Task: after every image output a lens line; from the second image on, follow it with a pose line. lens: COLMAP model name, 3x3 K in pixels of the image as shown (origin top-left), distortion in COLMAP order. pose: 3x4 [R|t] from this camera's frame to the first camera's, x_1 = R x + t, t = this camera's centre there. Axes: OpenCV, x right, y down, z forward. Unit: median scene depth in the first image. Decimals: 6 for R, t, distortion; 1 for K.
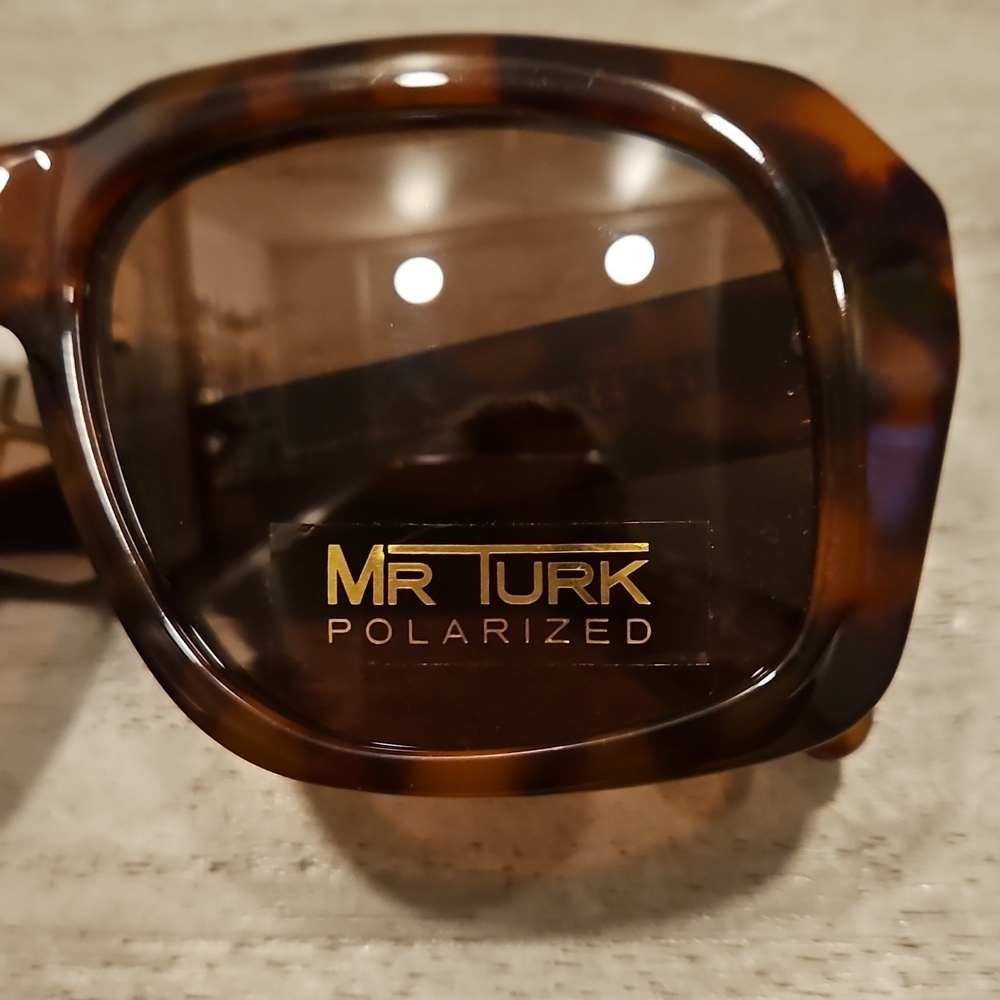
lens RADIAL K [[1567.5, 0, 505.9], [0, 1567.5, 500.5], [0, 0, 1]] dist [0.008506, 0.000000]
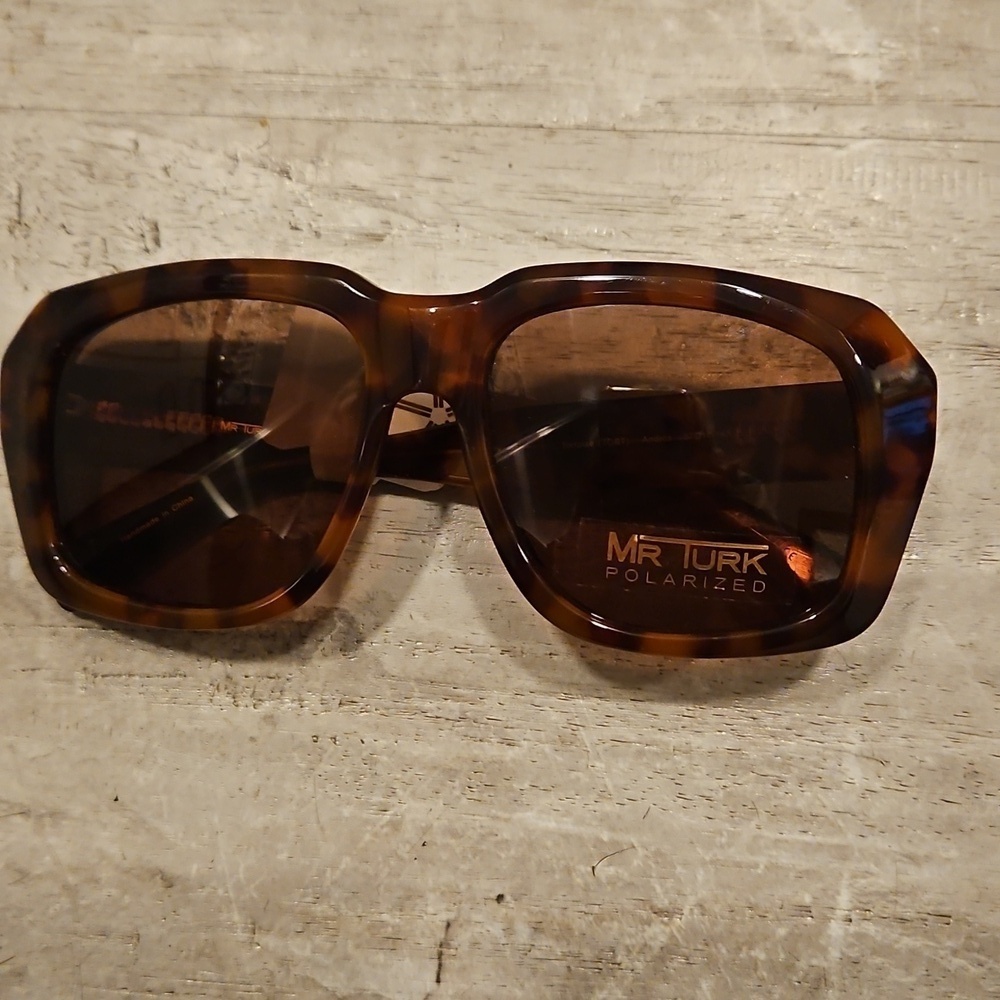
lens RADIAL K [[1567.5, 0, 498.1], [0, 1567.5, 494.1], [0, 0, 1]] dist [0.008506, 0.000000]
pose [[0.997399, 0.067349, 0.025689, -0.313976], [-0.071631, 0.965885, 0.248869, -0.514428], [-0.008052, -0.250062, 0.968196, -0.948760]]
